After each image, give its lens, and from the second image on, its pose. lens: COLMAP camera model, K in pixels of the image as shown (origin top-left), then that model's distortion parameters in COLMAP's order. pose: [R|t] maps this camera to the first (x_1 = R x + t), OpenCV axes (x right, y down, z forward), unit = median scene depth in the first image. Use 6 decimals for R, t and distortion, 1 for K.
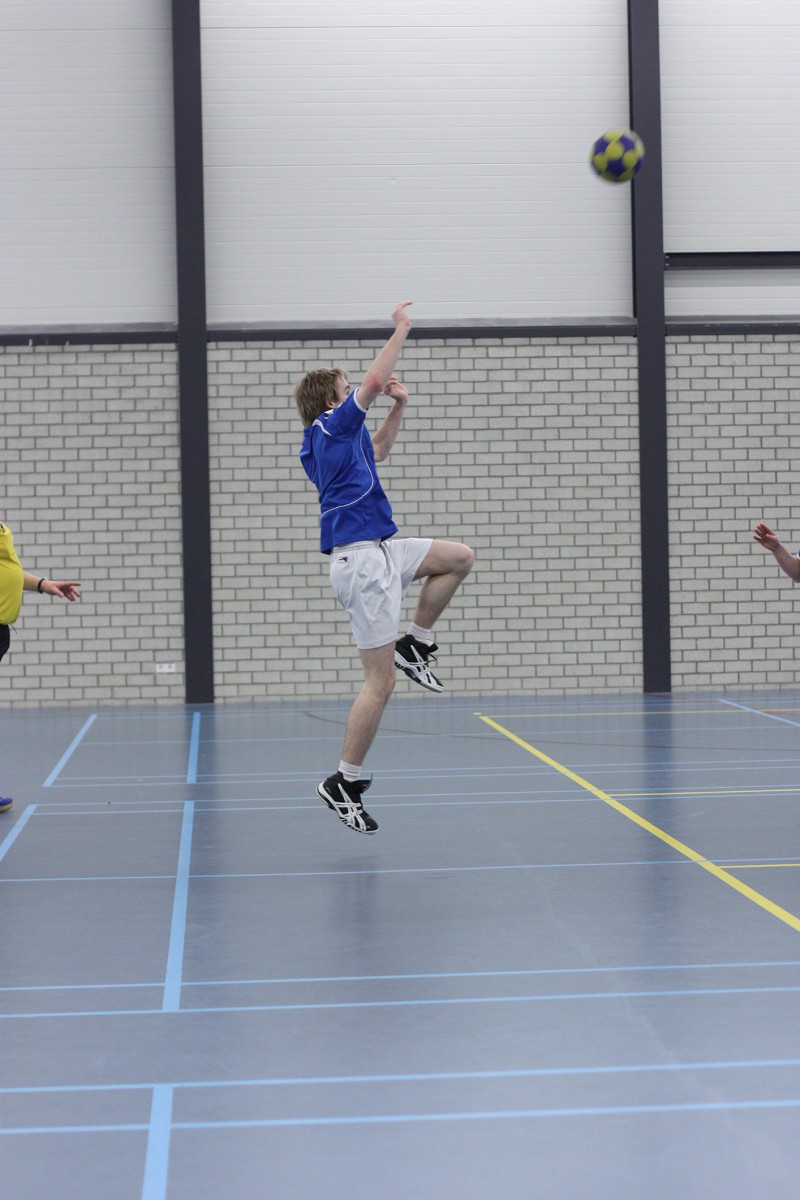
lens RADIAL K [[2897.7, 0, 401.9], [0, 2897.7, 599.2], [0, 0, 1]] dist [-0.079360, 0.000000]
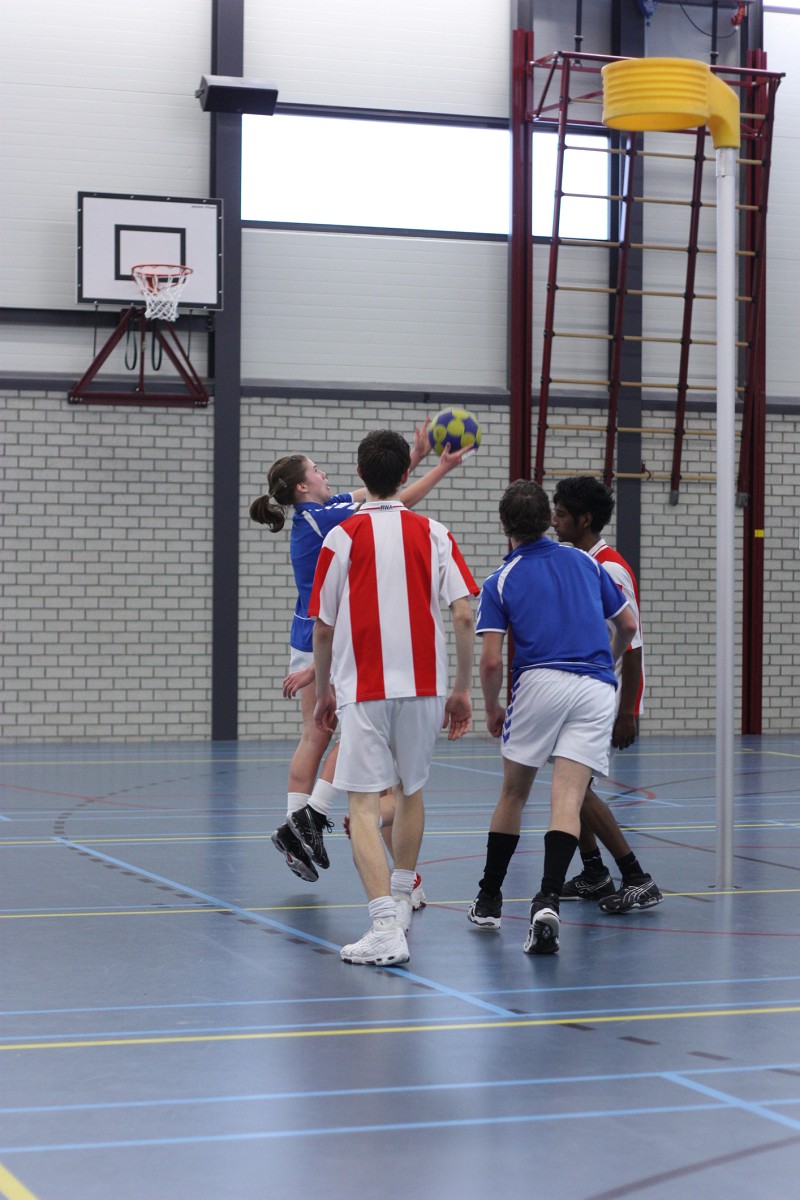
lens RADIAL K [[2897.7, 0, 413.6], [0, 2897.7, 621.7], [0, 0, 1]] dist [-0.079360, 0.000000]
pose [[0.958334, 0.023574, 0.284675, -0.254940], [-0.020373, 0.999692, -0.014200, 0.005393], [-0.284922, 0.007809, 0.958519, -0.021096]]
